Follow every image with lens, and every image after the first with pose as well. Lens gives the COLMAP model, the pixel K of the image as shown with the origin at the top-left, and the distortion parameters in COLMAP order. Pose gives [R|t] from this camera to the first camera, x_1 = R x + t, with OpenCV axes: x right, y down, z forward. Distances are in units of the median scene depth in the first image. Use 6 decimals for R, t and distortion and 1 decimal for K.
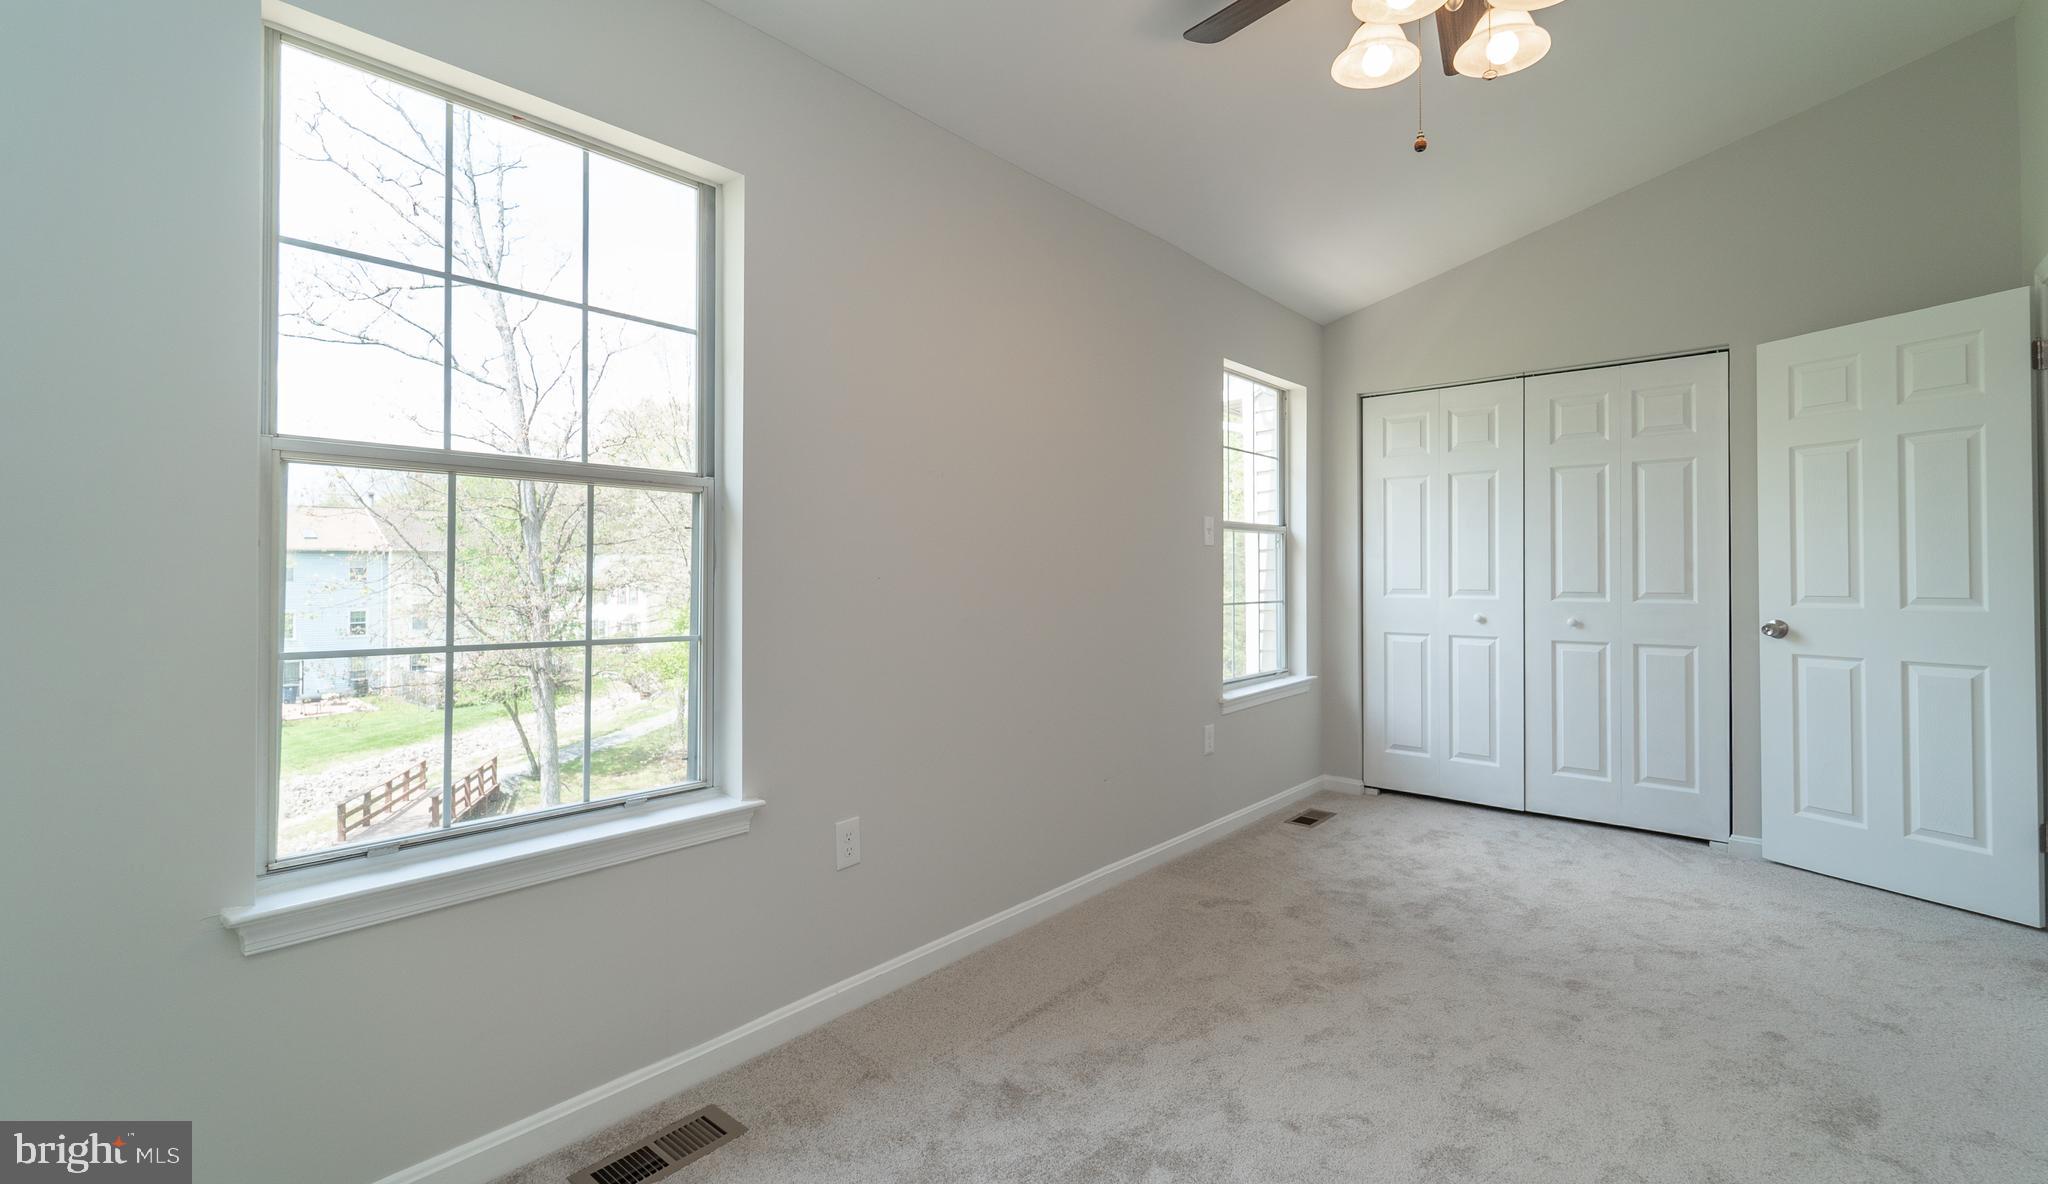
lens RADIAL K [[898.6, 0, 1013.5], [0, 898.6, 574.5], [0, 0, 1]] dist [-0.000799, -0.000857]
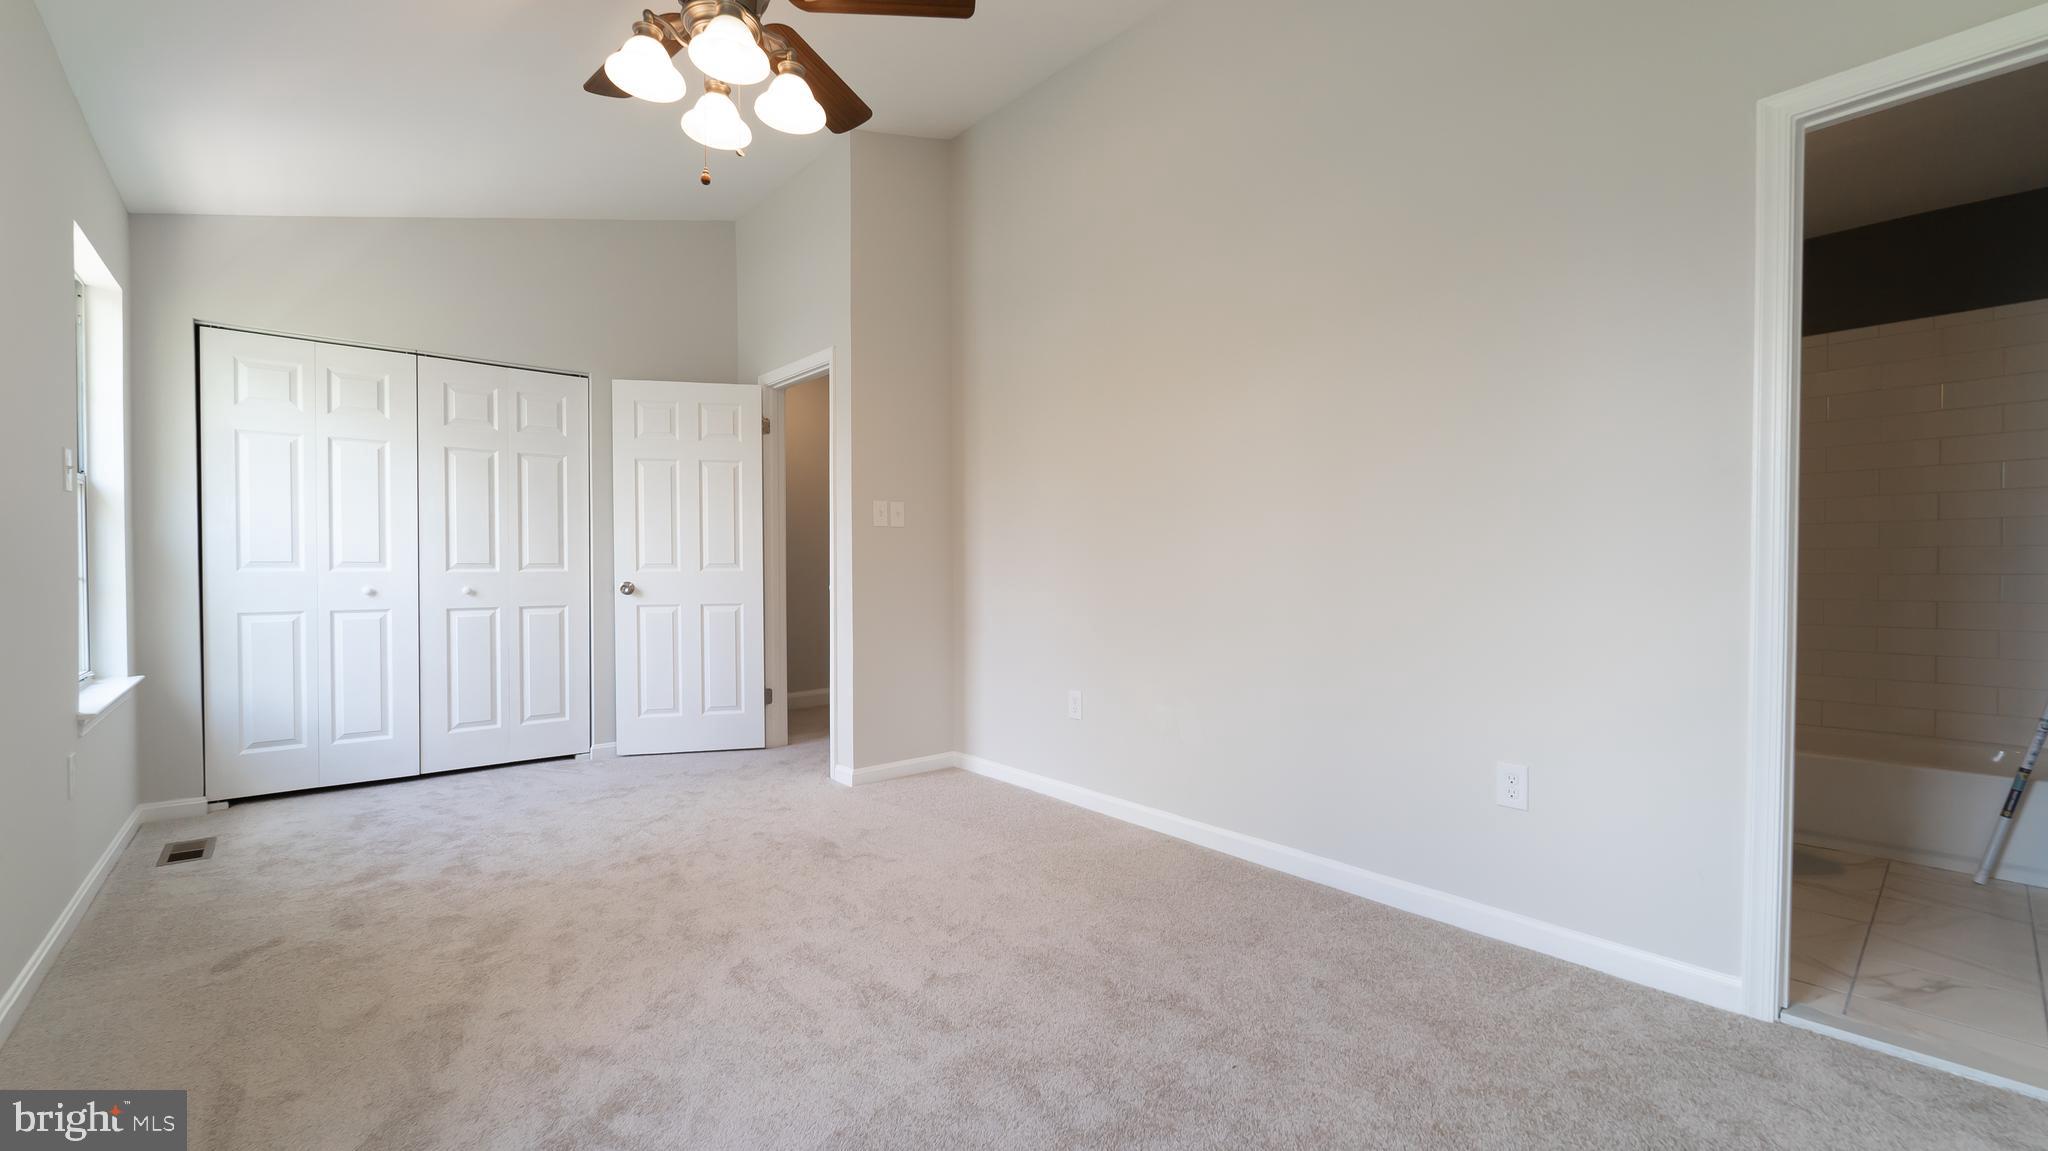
lens RADIAL K [[821.9, 0, 1018.2], [0, 821.9, 582.3], [0, 0, 1]] dist [0.000293, -0.003834]
pose [[0.135706, -0.016600, 0.990610, -0.336096], [0.001973, 0.999862, 0.016484, 0.032759], [-0.990747, -0.000282, 0.135721, 0.230908]]
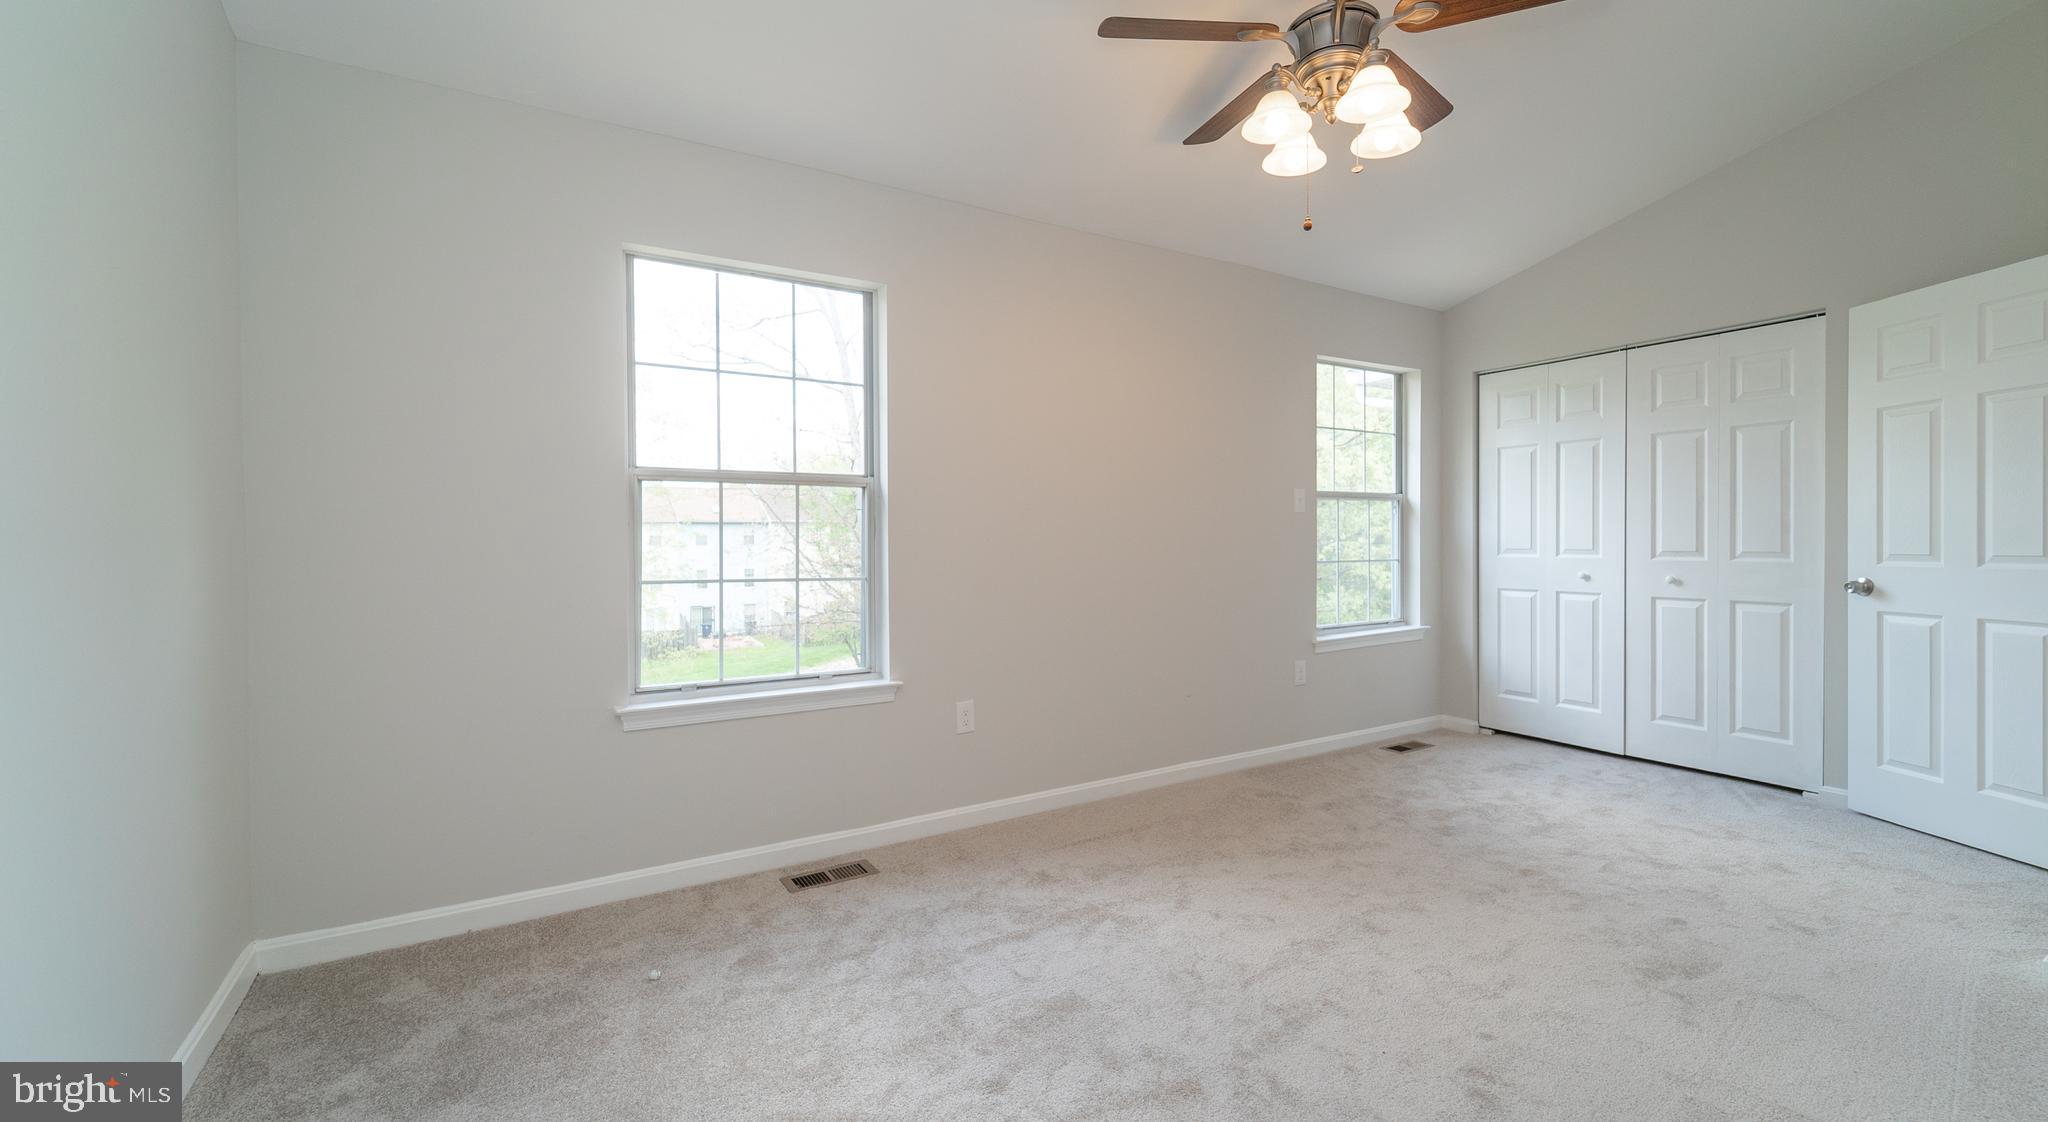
lens RADIAL K [[834.5, 0, 1024.0], [0, 834.5, 561.0], [0, 0, 1]] dist [-0.001553, -0.000237]
pose [[0.950711, 0.002901, -0.310066, 0.239525], [0.005520, 0.999639, 0.026277, 0.001270], [0.310030, -0.026693, 0.950352, -0.203777]]
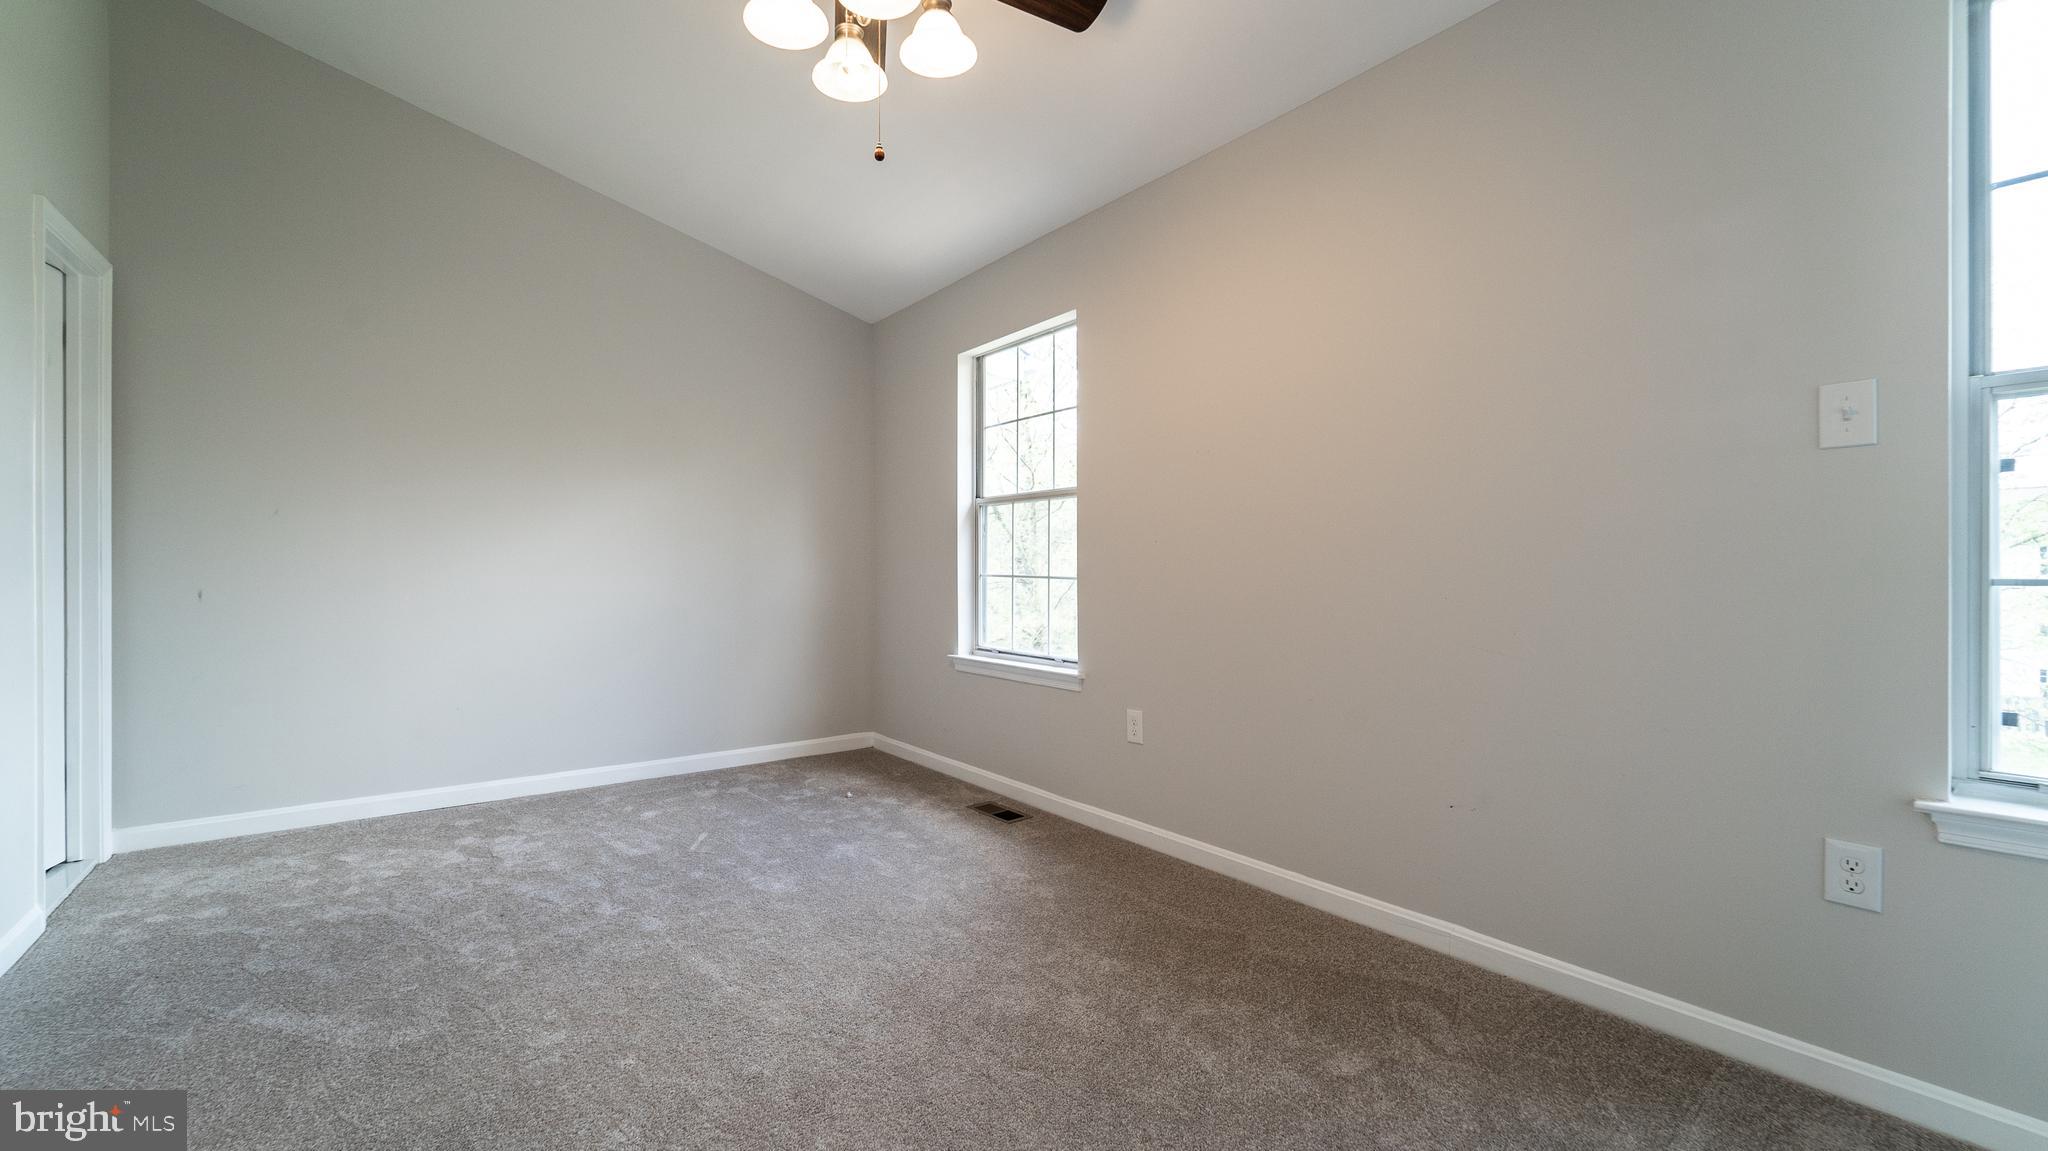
lens RADIAL K [[853.6, 0, 982.0], [0, 853.6, 595.4], [0, 0, 1]] dist [0.000702, -0.005623]
pose [[-0.243846, 0.036119, -0.969141, 0.834830], [0.007147, 0.999346, 0.035446, 0.027061], [0.969788, 0.001717, -0.243945, 0.764142]]
